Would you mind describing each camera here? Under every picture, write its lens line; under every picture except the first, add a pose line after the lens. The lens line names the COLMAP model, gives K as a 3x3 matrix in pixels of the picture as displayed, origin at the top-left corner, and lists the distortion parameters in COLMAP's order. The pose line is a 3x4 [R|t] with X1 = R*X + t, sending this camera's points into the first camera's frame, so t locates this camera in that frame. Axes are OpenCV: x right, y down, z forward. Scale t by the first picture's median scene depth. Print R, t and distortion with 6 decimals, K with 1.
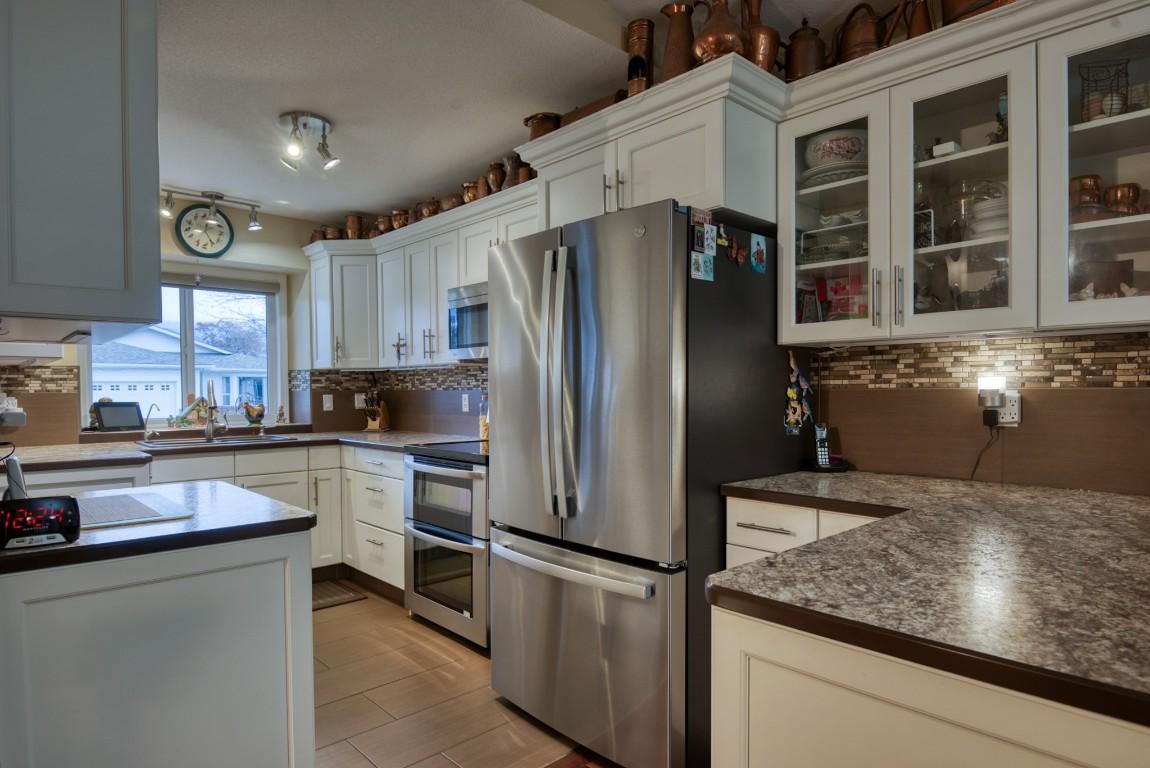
lens RADIAL K [[659.3, 0, 565.7], [0, 659.3, 406.7], [0, 0, 1]] dist [0.017954, -0.031182]
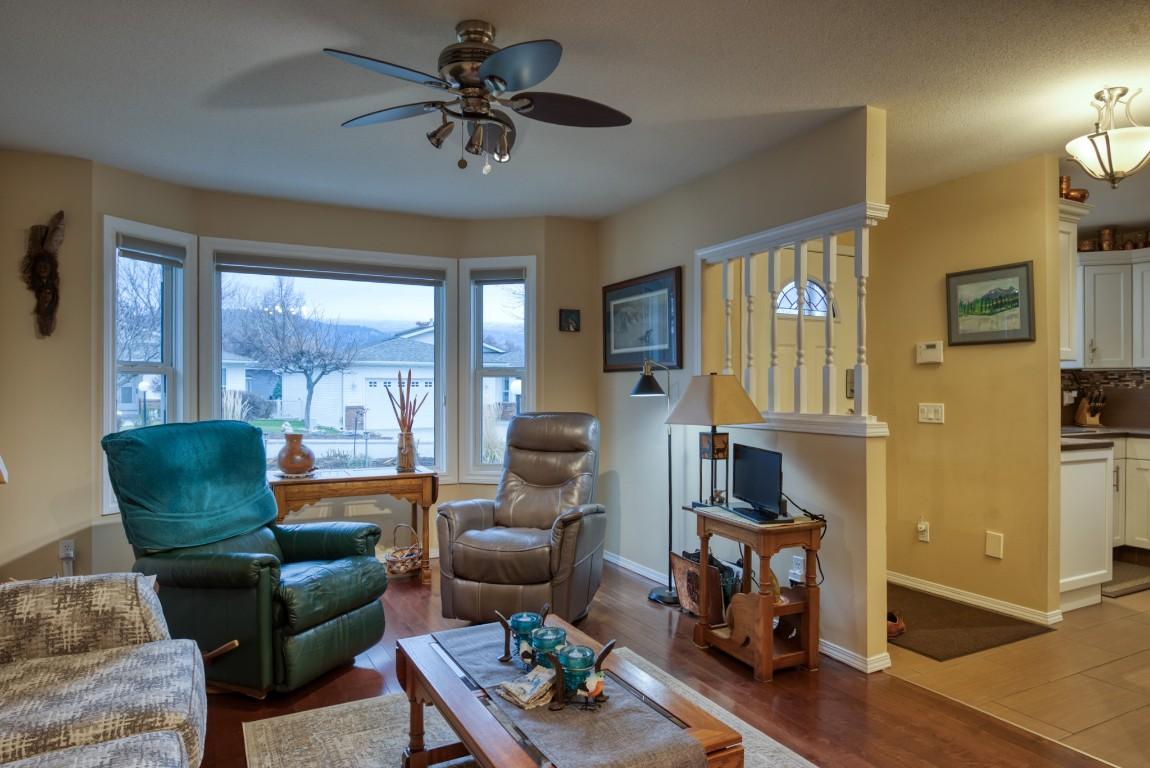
lens RADIAL K [[715.8, 0, 582.2], [0, 715.8, 386.1], [0, 0, 1]] dist [-0.007565, -0.001393]
pose [[0.966568, 0.007987, -0.256285, -0.909245], [-0.015797, 0.999471, -0.028429, 0.020213], [0.255922, 0.031527, 0.966183, -0.383858]]
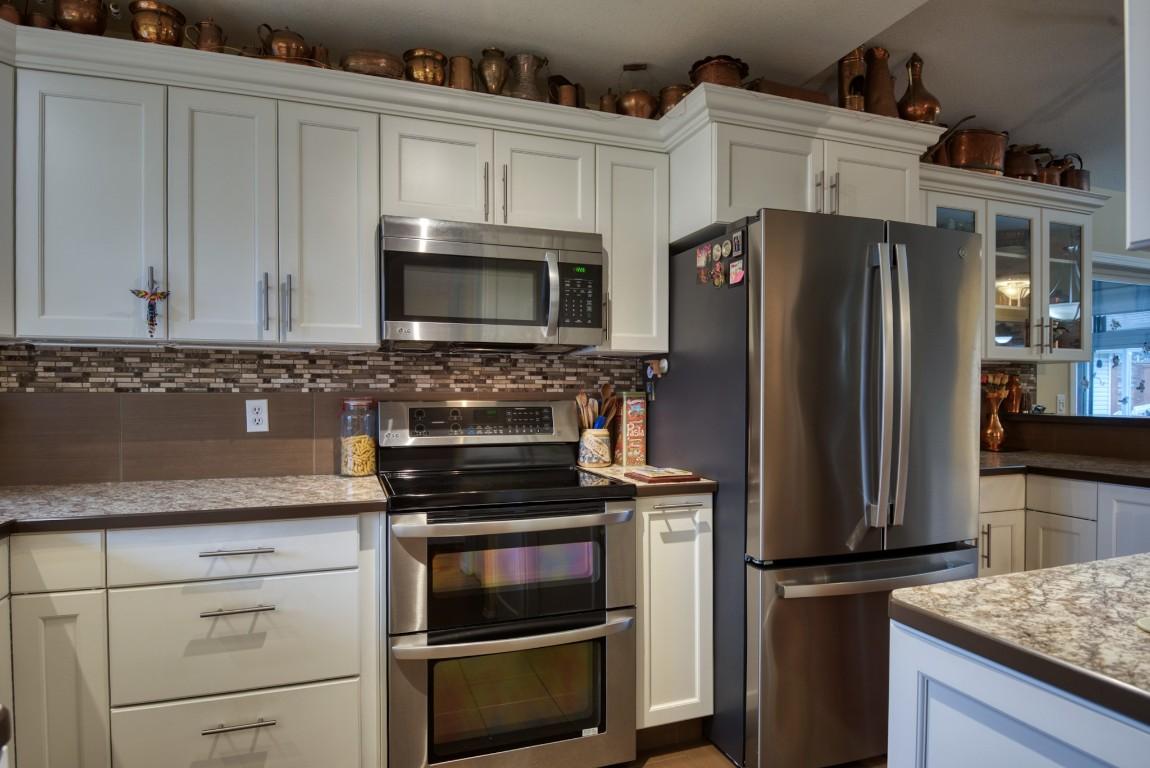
lens RADIAL K [[644.1, 0, 574.1], [0, 644.1, 404.0], [0, 0, 1]] dist [-0.015441, -0.008796]
pose [[0.391571, -0.010837, 0.920084, -0.542703], [0.022710, 0.999740, 0.002110, -0.010876], [-0.919868, 0.020069, 0.391715, 0.553677]]
